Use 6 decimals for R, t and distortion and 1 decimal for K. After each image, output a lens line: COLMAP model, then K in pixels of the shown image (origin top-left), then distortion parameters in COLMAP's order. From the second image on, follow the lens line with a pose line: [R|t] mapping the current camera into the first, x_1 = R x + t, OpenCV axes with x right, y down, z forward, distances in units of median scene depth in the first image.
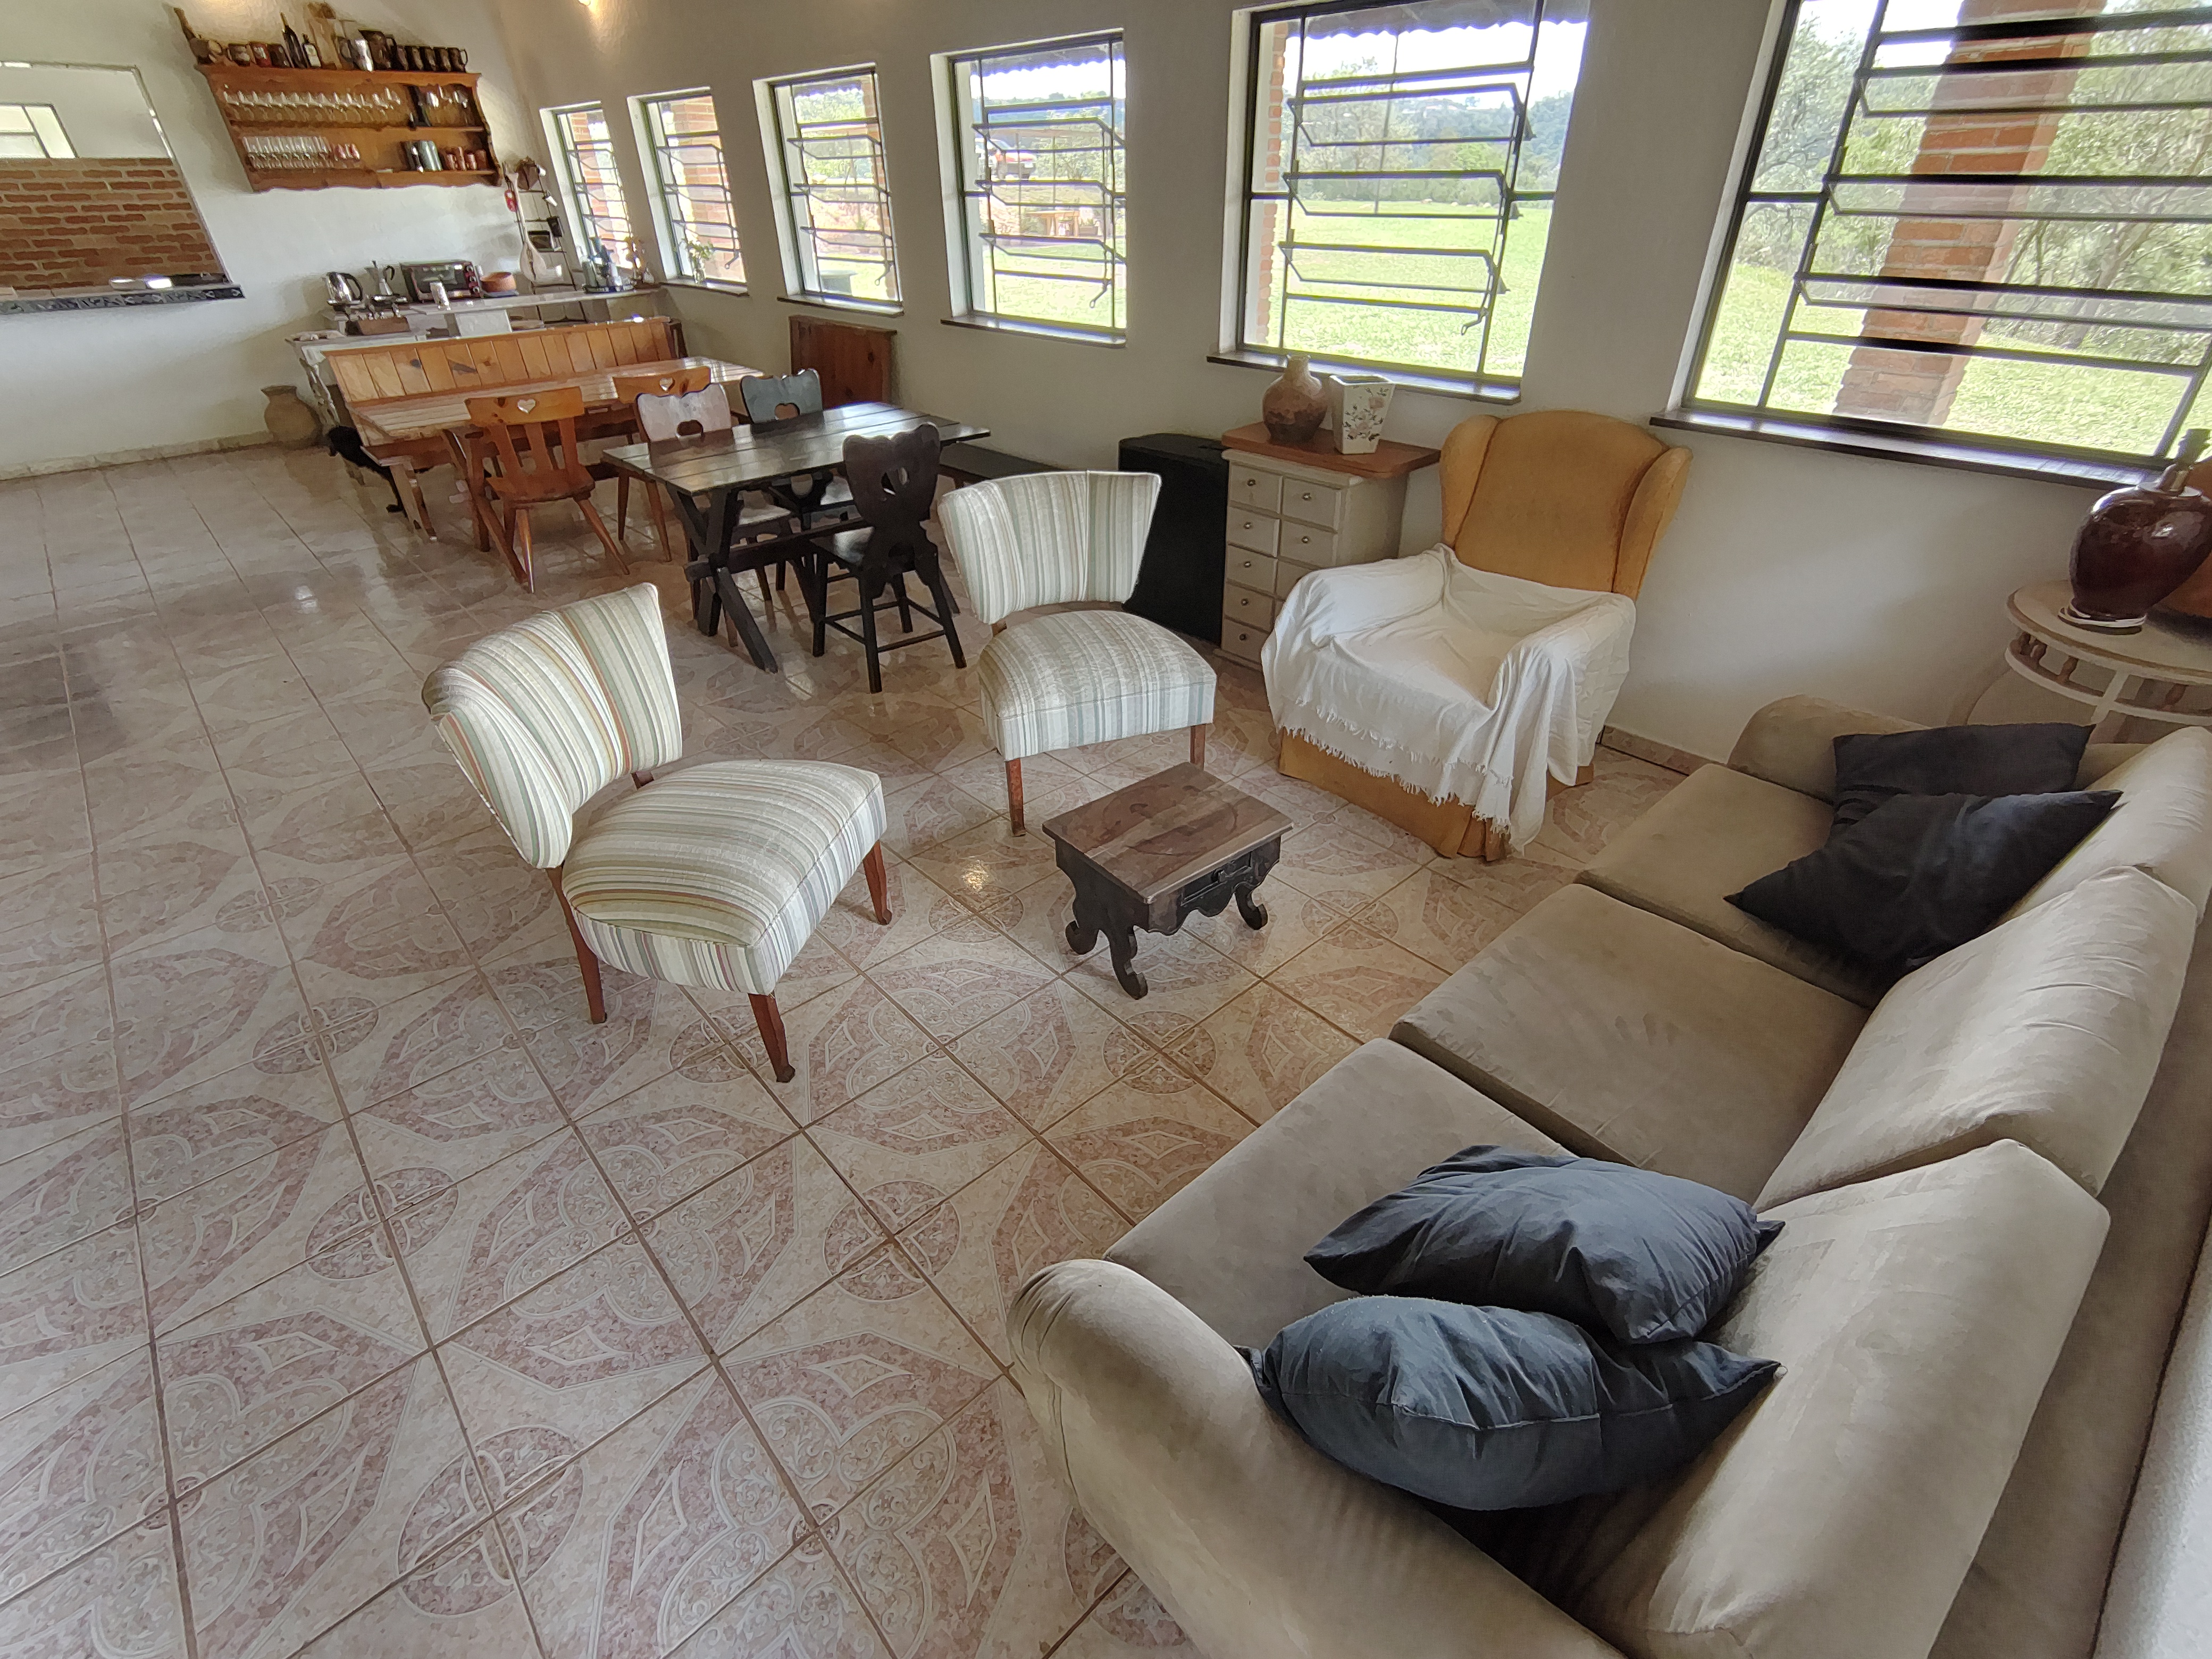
lens RADIAL K [[1041.5, 0, 1106.0], [0, 1041.5, 829.5], [0, 0, 1]] dist [0.022071, -0.000232]
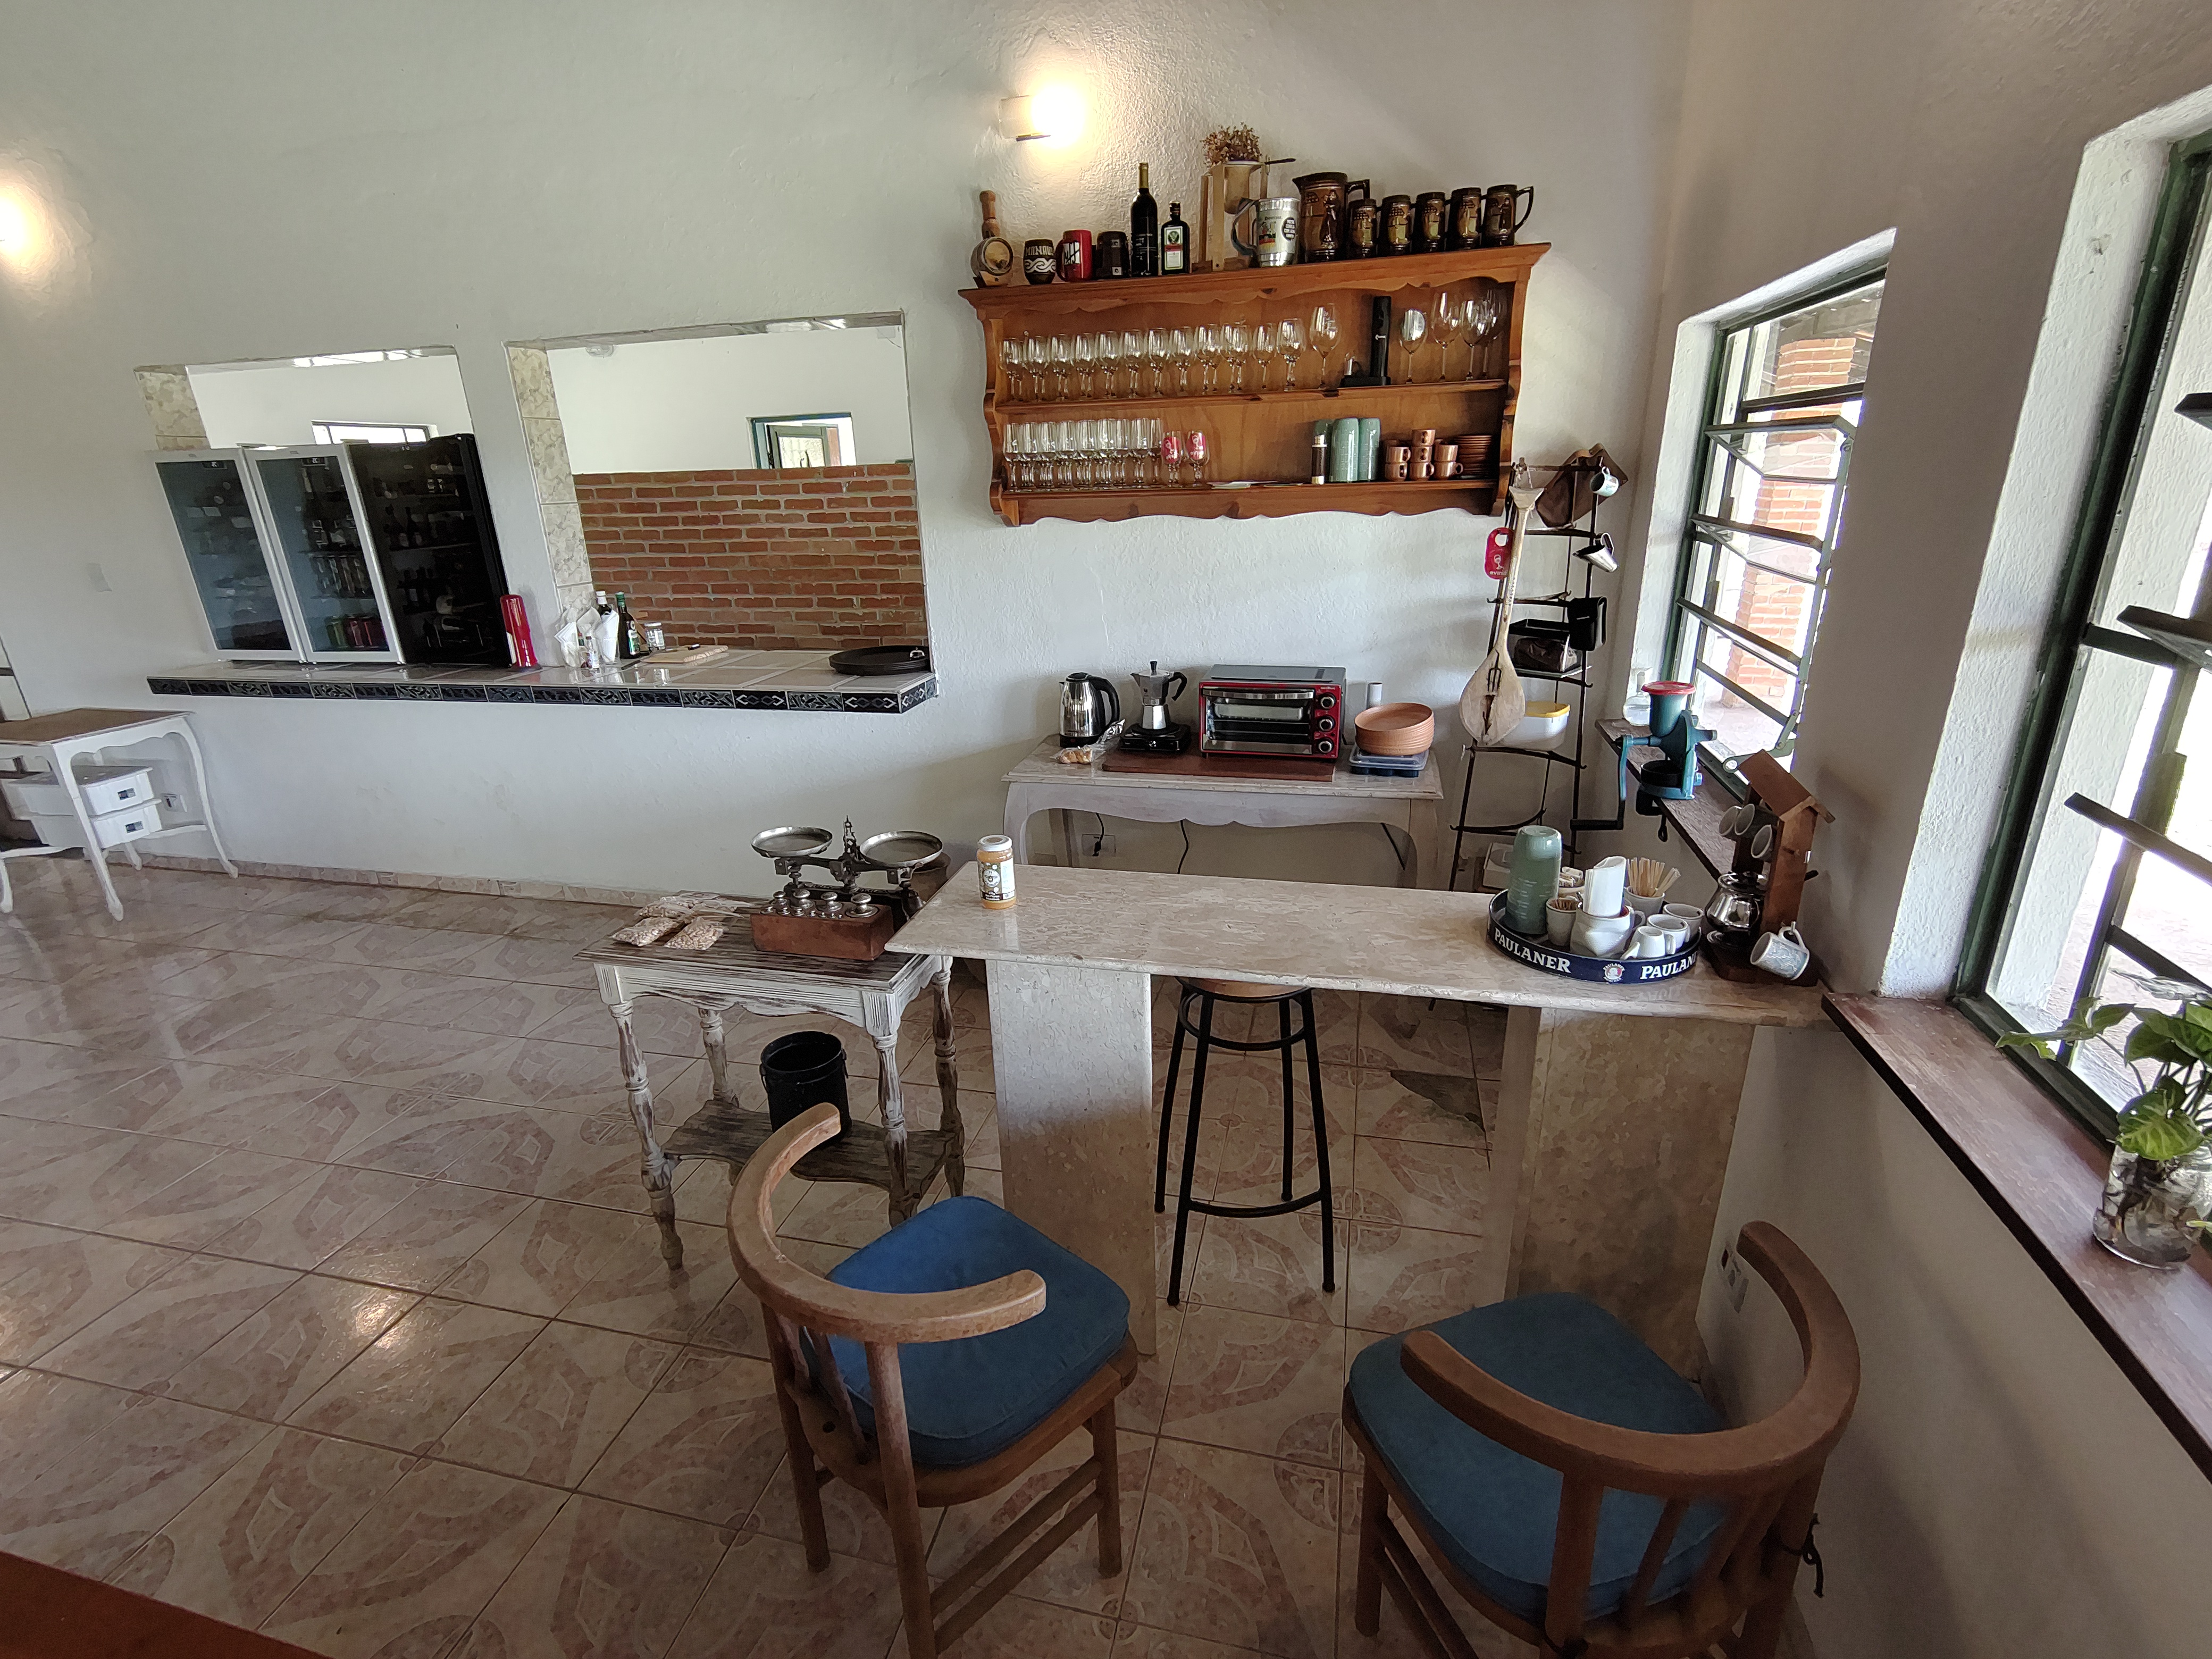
lens RADIAL K [[1041.5, 0, 1106.0], [0, 1041.5, 829.5], [0, 0, 1]] dist [0.022071, -0.000232]
pose [[0.554060, 0.286909, -0.781473, -0.342637], [-0.439299, 0.898155, 0.018286, -0.481298], [0.707131, 0.333168, 0.623671, 0.747600]]
